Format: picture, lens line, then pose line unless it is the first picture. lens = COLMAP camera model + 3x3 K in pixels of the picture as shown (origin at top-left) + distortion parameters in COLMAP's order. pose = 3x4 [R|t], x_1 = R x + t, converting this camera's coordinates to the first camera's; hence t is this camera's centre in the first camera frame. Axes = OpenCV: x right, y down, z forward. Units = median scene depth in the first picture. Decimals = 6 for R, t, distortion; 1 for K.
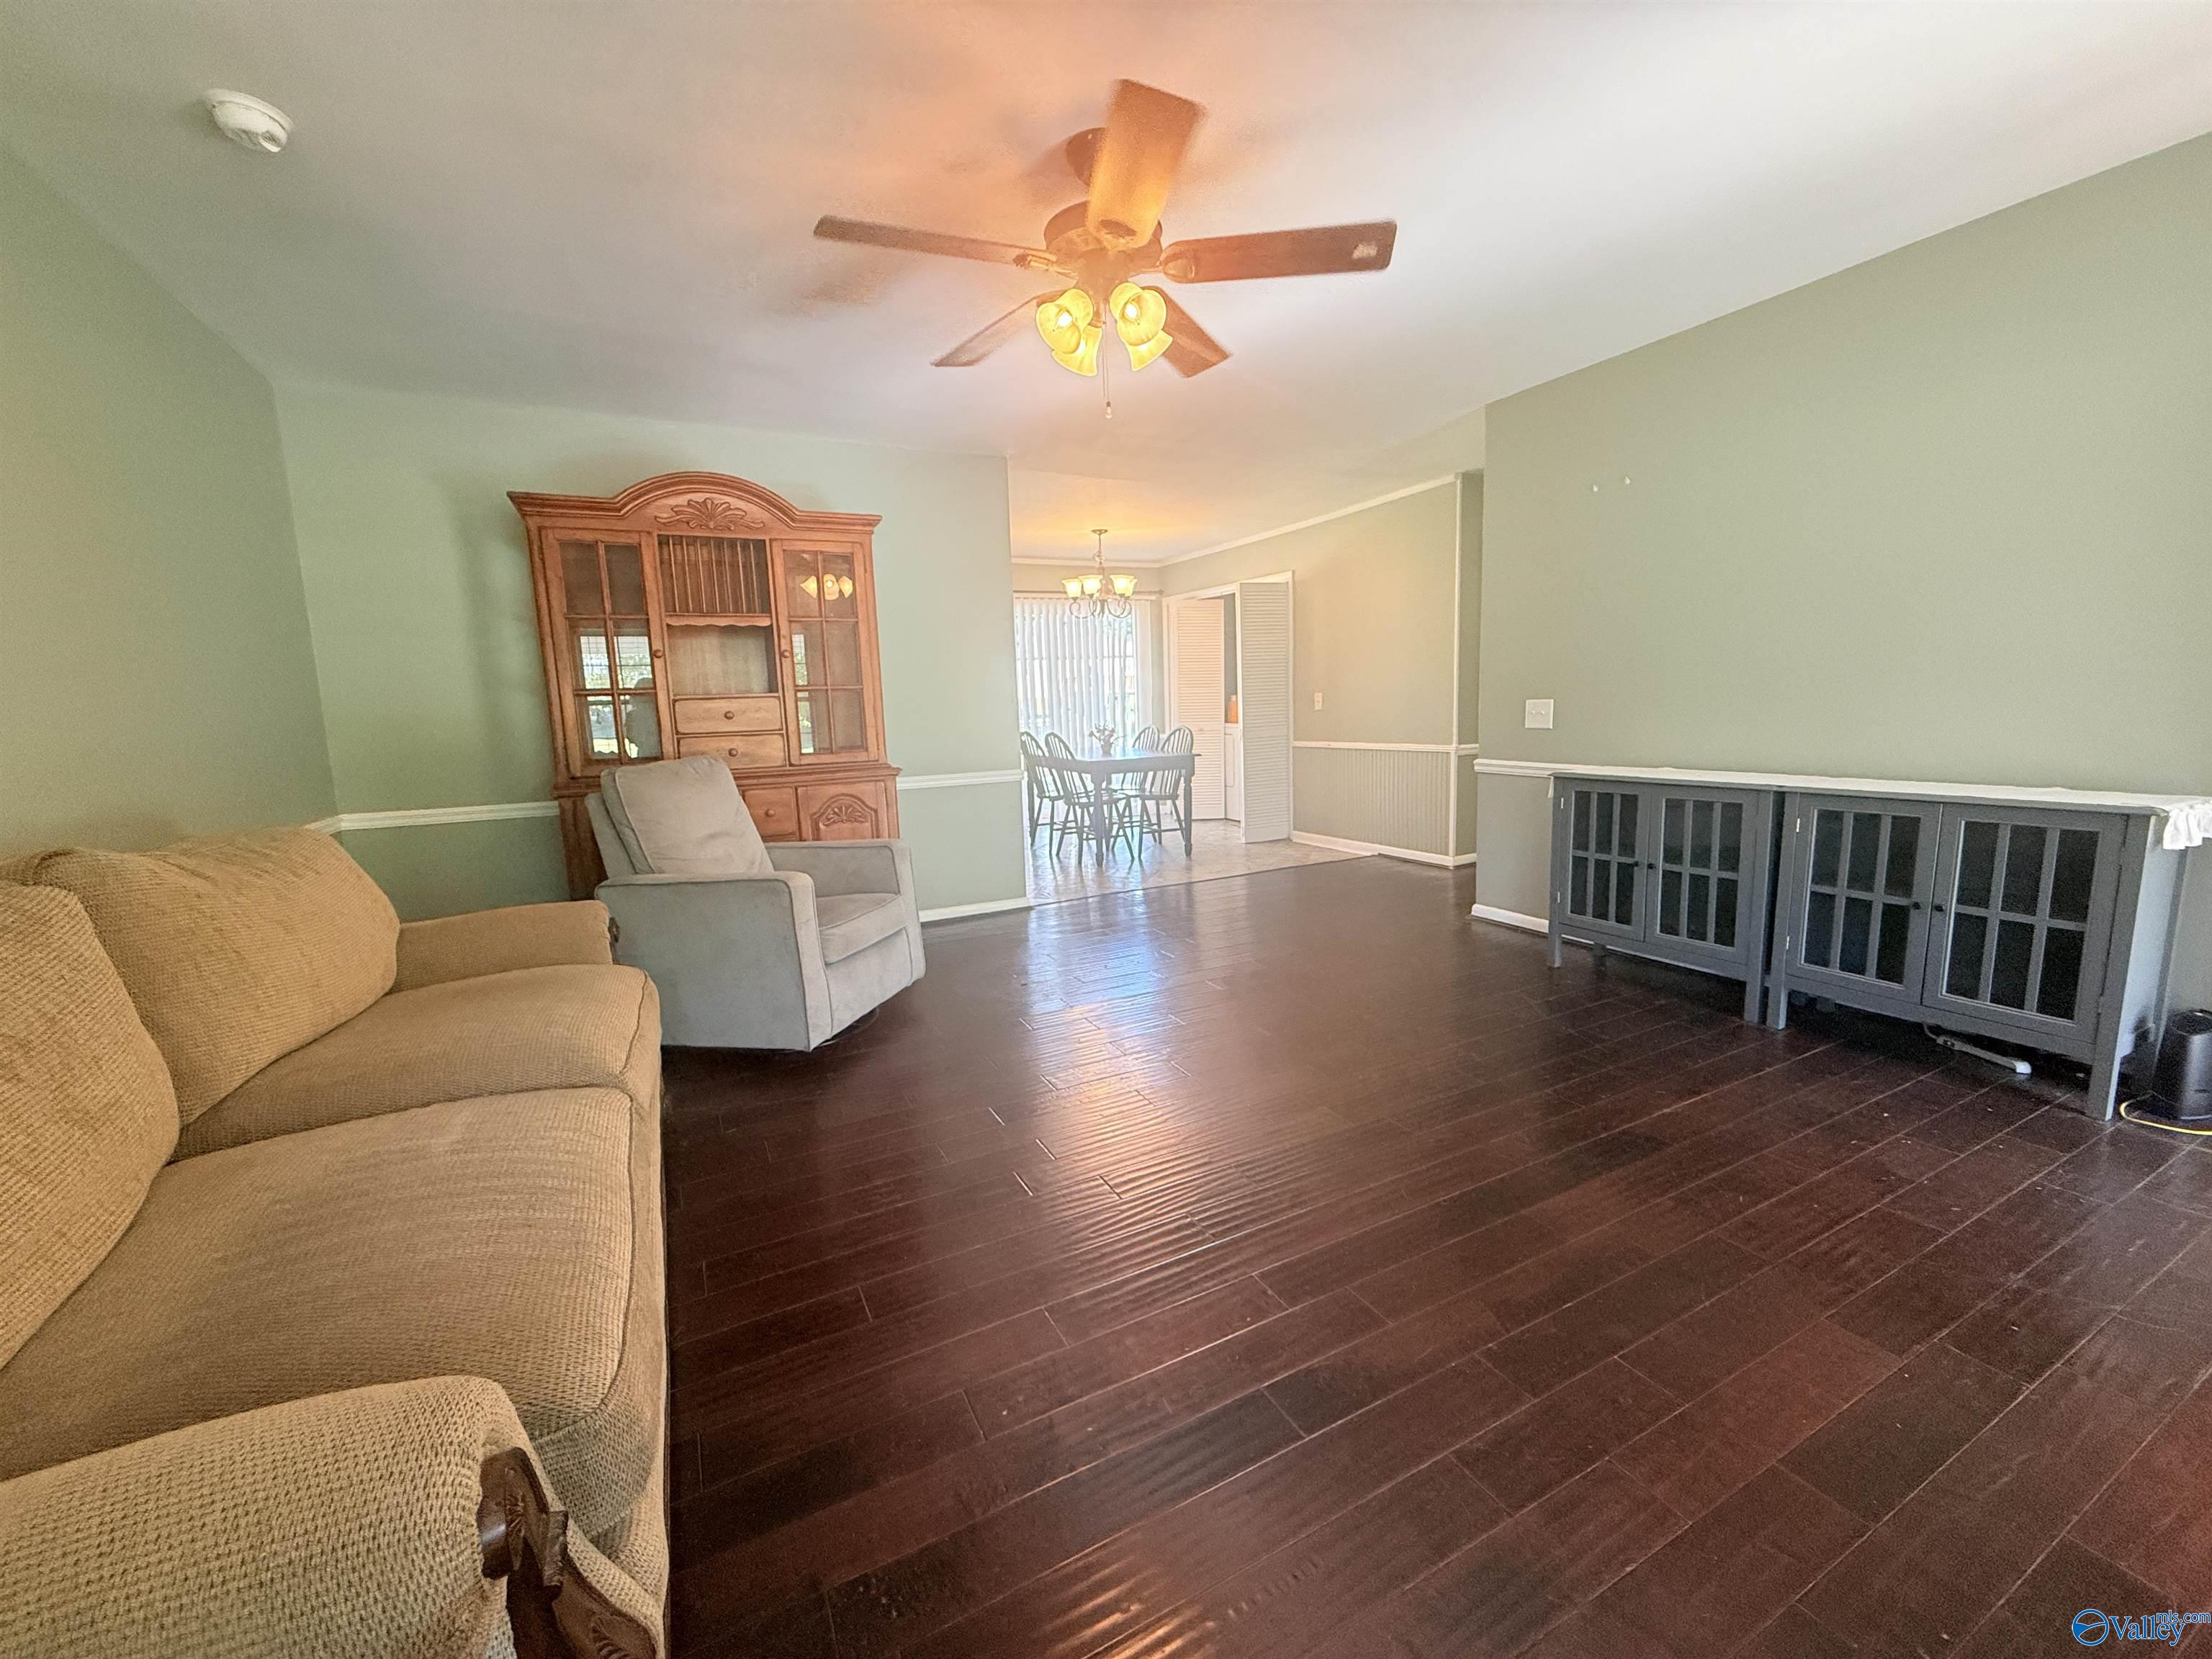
lens RADIAL K [[873.4, 0, 1103.0], [0, 873.4, 834.9], [0, 0, 1]] dist [-0.000332, -0.000290]
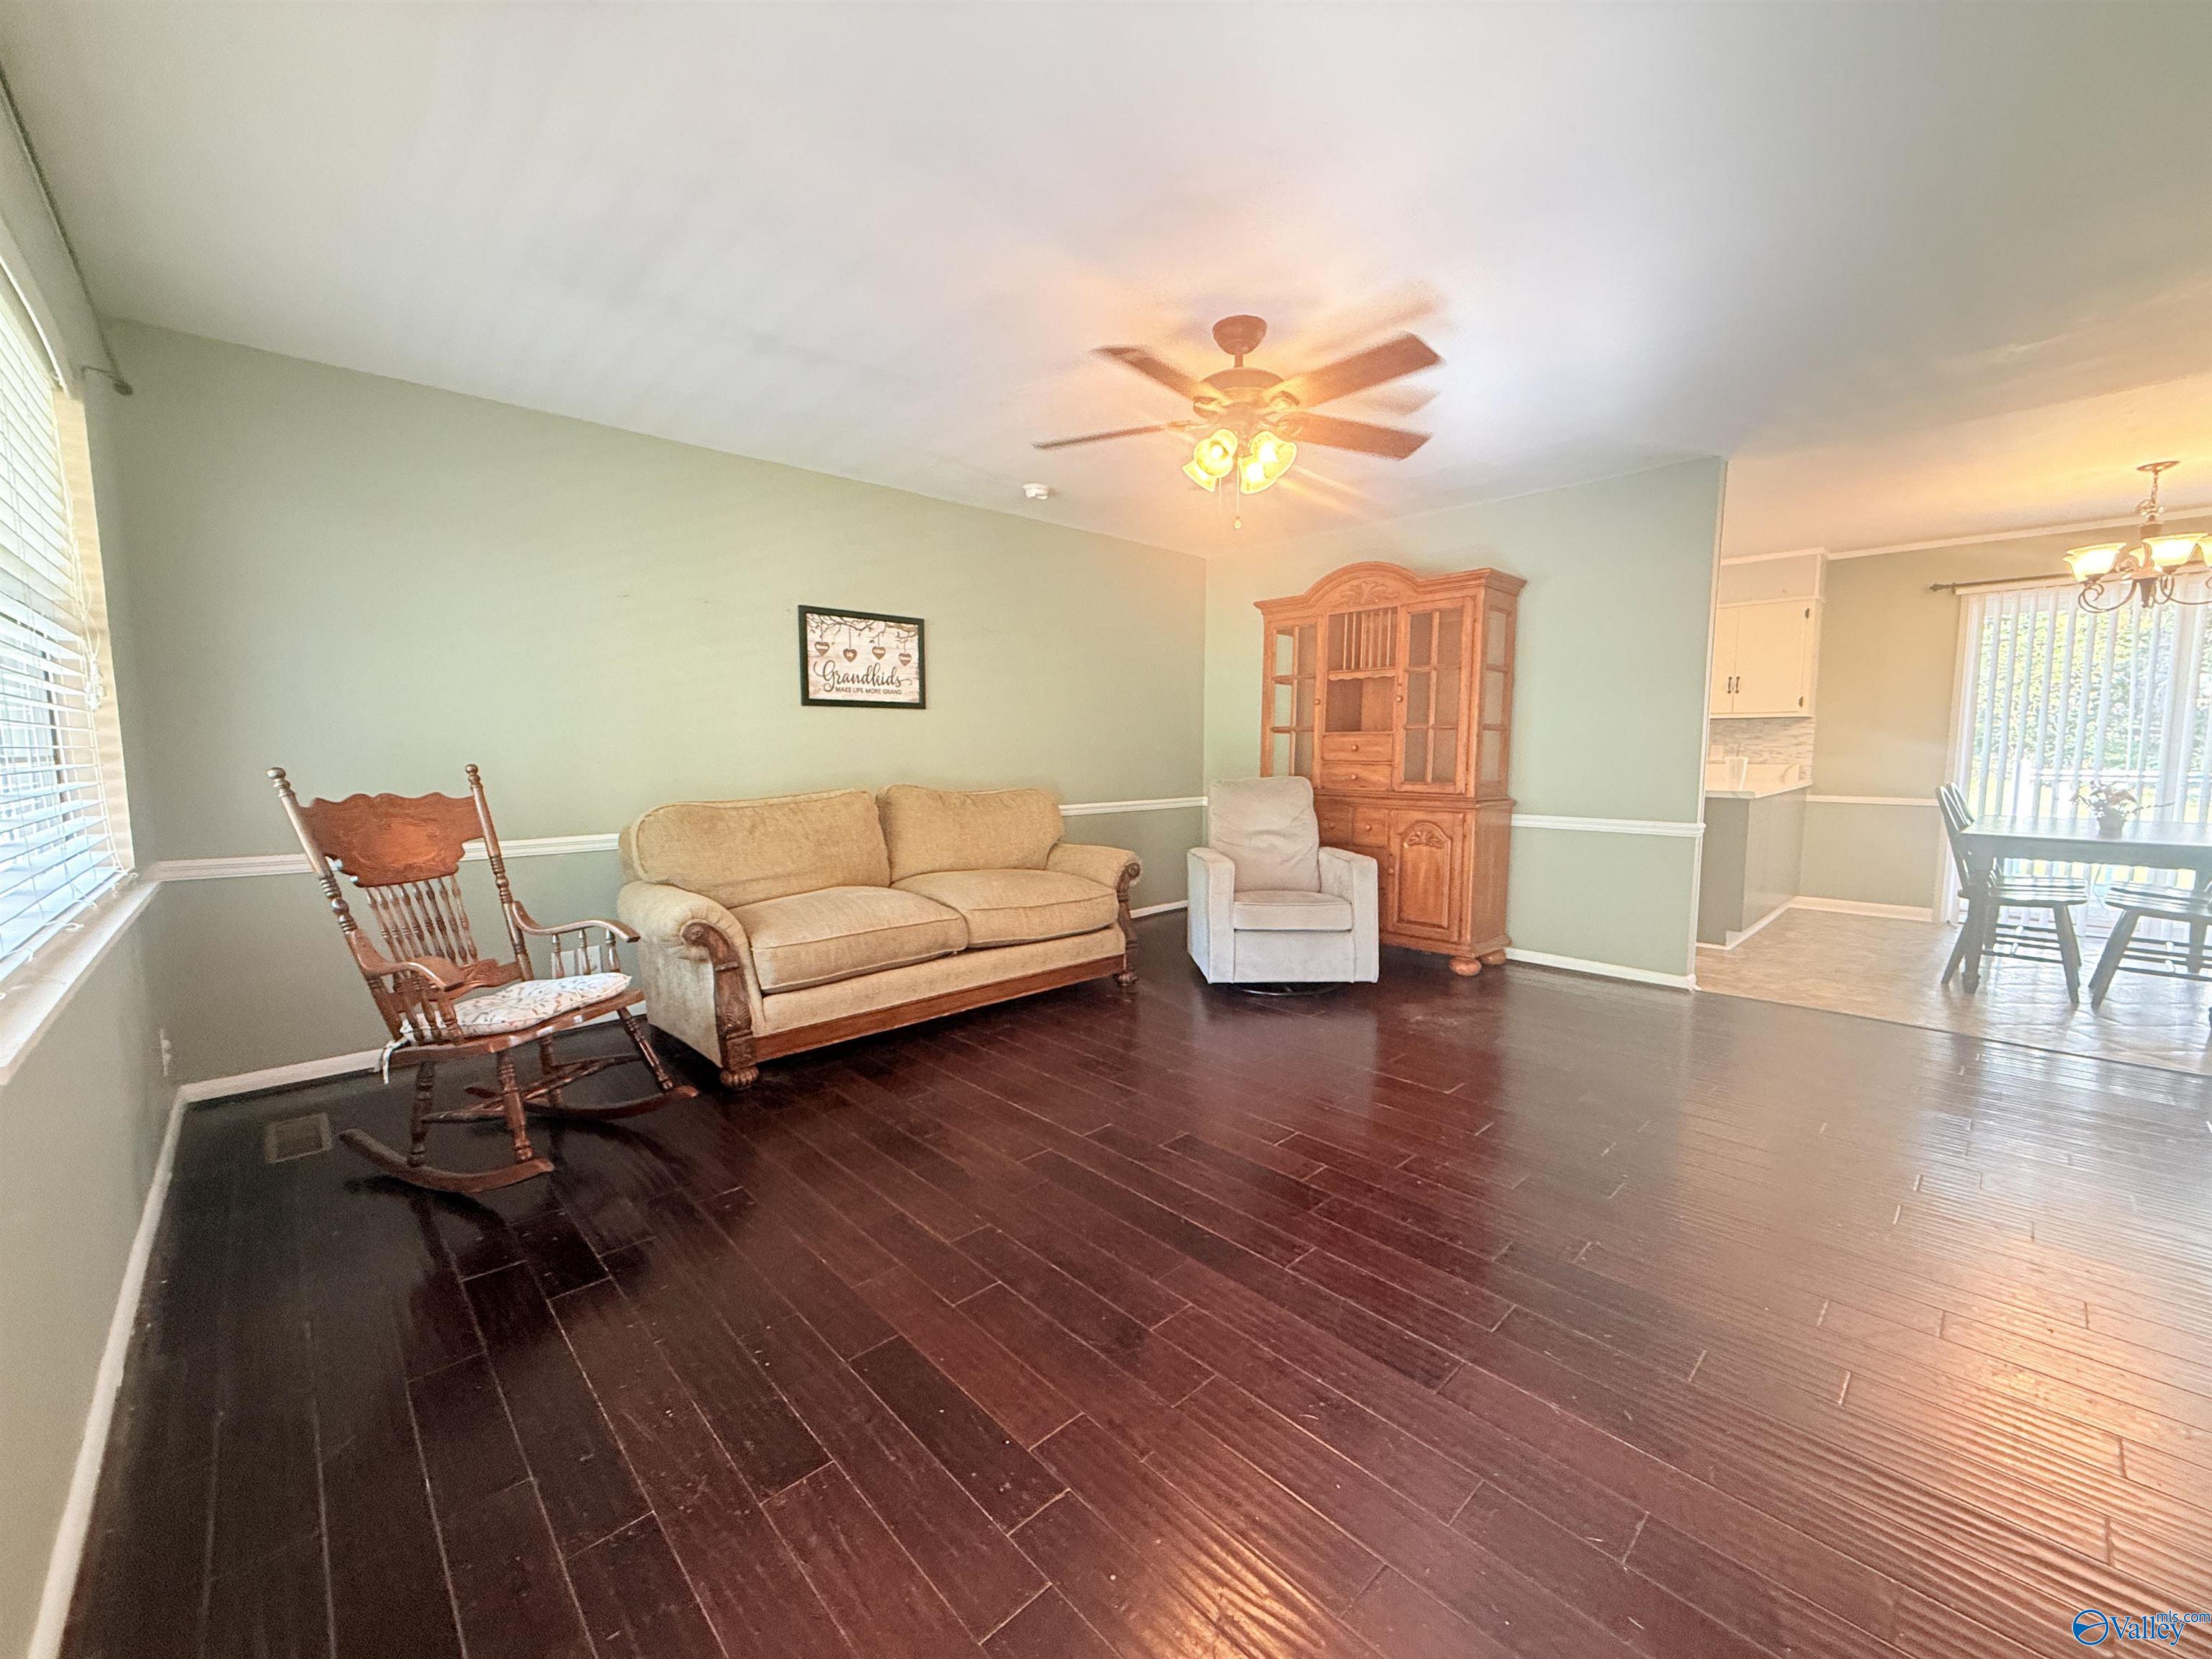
lens RADIAL K [[879.5, 0, 1106.0], [0, 879.5, 829.5], [0, 0, 1]] dist [0.000604, -0.000067]
pose [[0.284754, 0.106633, -0.952651, 0.673502], [-0.155240, 0.985805, 0.063942, -0.044050], [0.945947, 0.129682, 0.297266, 0.278724]]
